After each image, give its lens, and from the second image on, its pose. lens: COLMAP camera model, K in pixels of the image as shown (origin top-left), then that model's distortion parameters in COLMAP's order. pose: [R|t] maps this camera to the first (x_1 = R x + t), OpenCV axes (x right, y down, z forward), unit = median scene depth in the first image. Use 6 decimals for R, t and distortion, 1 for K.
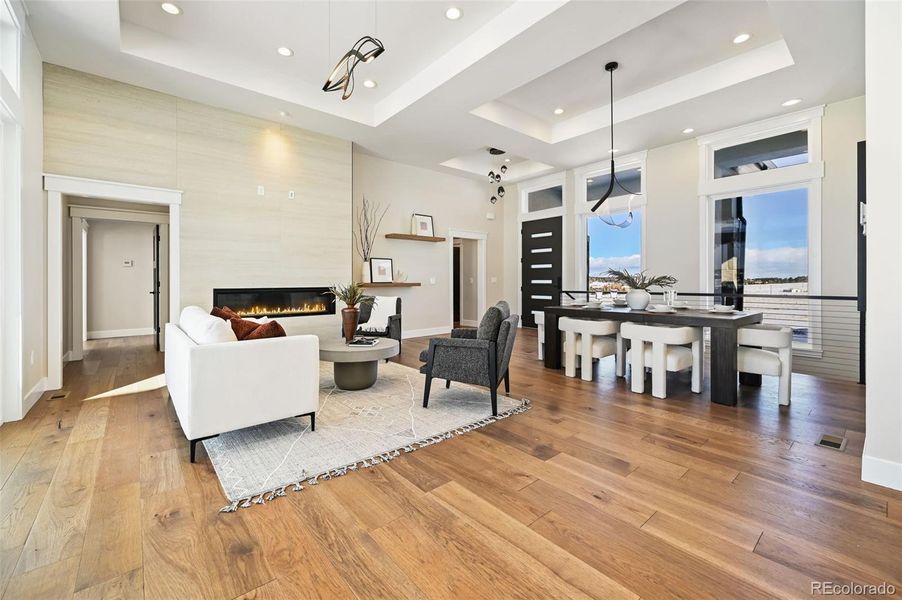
lens RADIAL K [[371.9, 0, 447.1], [0, 371.9, 279.5], [0, 0, 1]] dist [-0.001641, -0.000156]
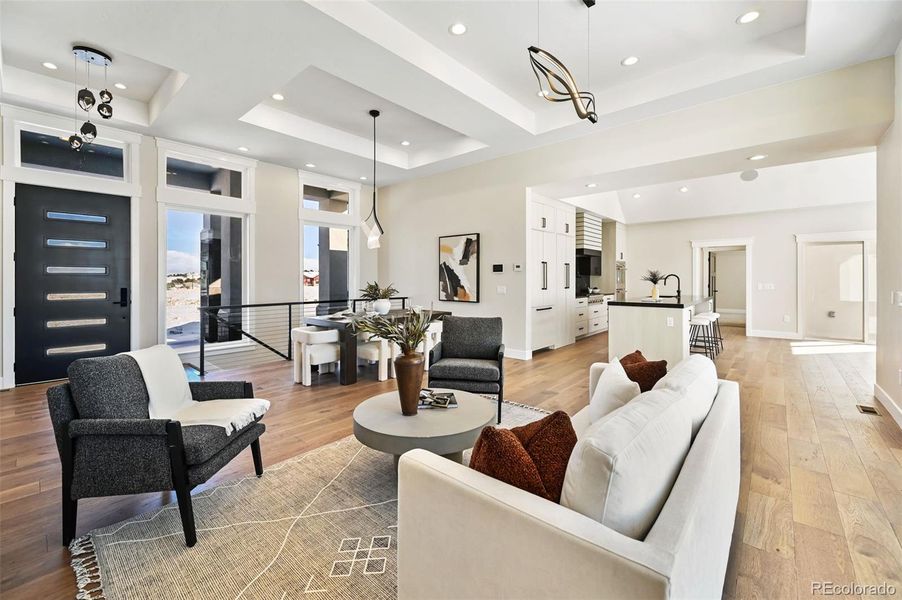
lens RADIAL K [[371.9, 0, 447.1], [0, 371.9, 279.5], [0, 0, 1]] dist [-0.001641, -0.000156]
pose [[-0.142262, 0.002281, 0.989826, -0.837921], [-0.001004, 0.999996, -0.002448, -0.040947], [-0.989829, -0.001342, -0.142259, 1.025289]]
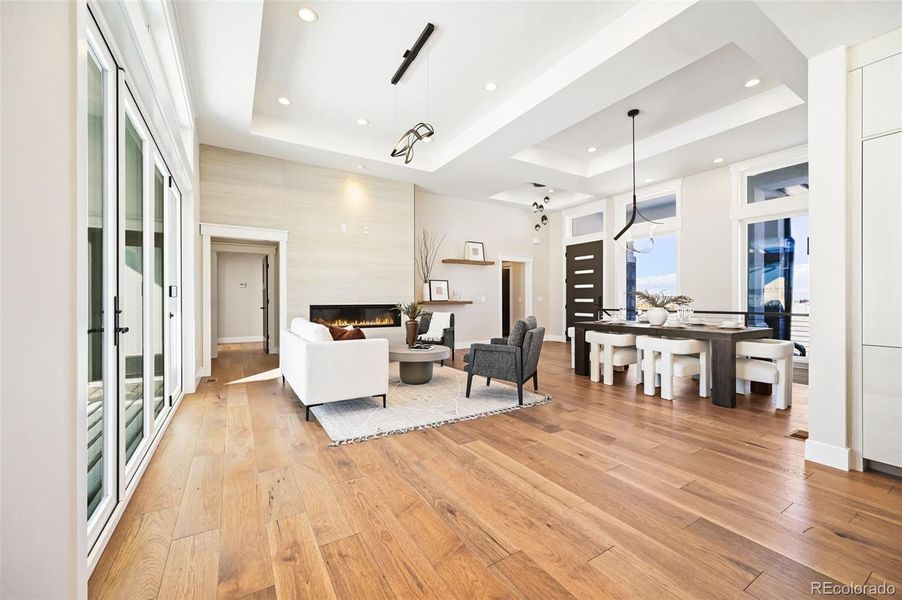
lens RADIAL K [[356.7, 0, 453.7], [0, 356.7, 299.0], [0, 0, 1]] dist [0.000994, 0.000043]
pose [[0.989179, 0.001854, -0.146704, 0.059744], [-0.001441, 0.999995, 0.002922, -0.001427], [0.146709, -0.002679, 0.989176, -0.185890]]
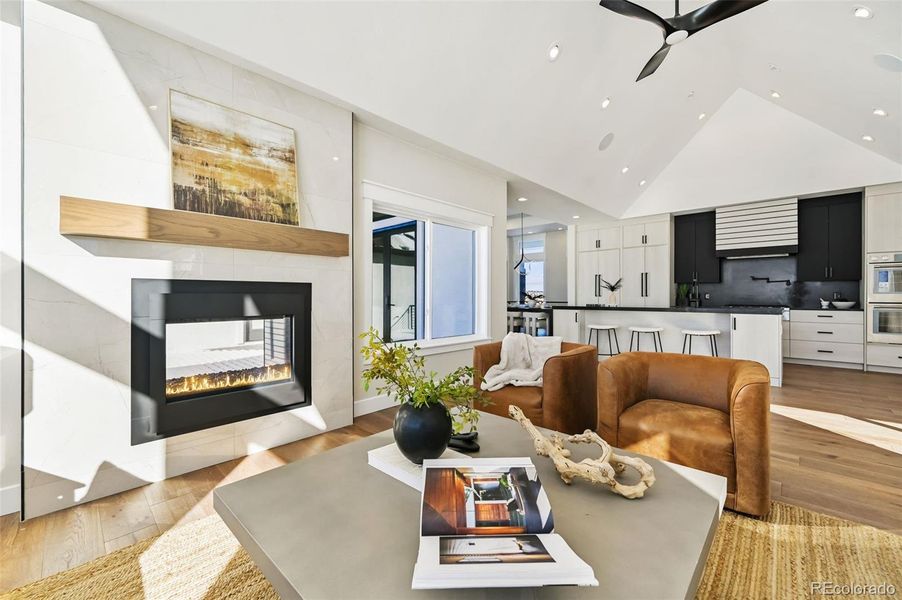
lens RADIAL K [[366.7, 0, 451.6], [0, 366.7, 294.7], [0, 0, 1]] dist [-0.000184, 0.000041]
pose [[0.993299, 0.002164, 0.115549, -0.343445], [-0.002281, 0.999997, 0.000878, -0.011825], [-0.115547, -0.001136, 0.993301, -1.525504]]
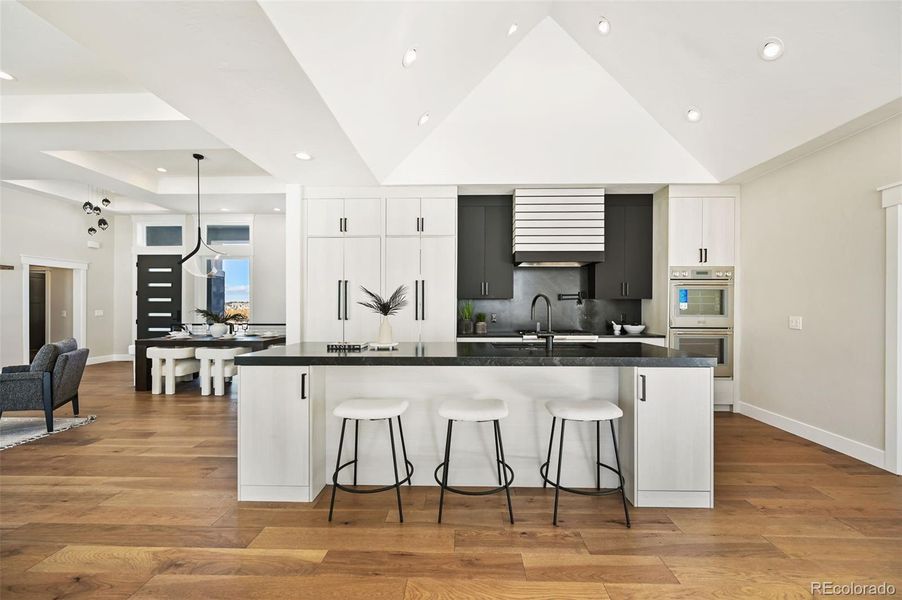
lens RADIAL K [[361.1, 0, 455.2], [0, 361.1, 306.9], [0, 0, 1]] dist [-0.001880, -0.000017]
pose [[0.663721, 0.003463, 0.747973, 0.093960], [-0.005990, 0.999982, 0.000685, -0.043544], [-0.747957, -0.004935, 0.663729, -0.600203]]
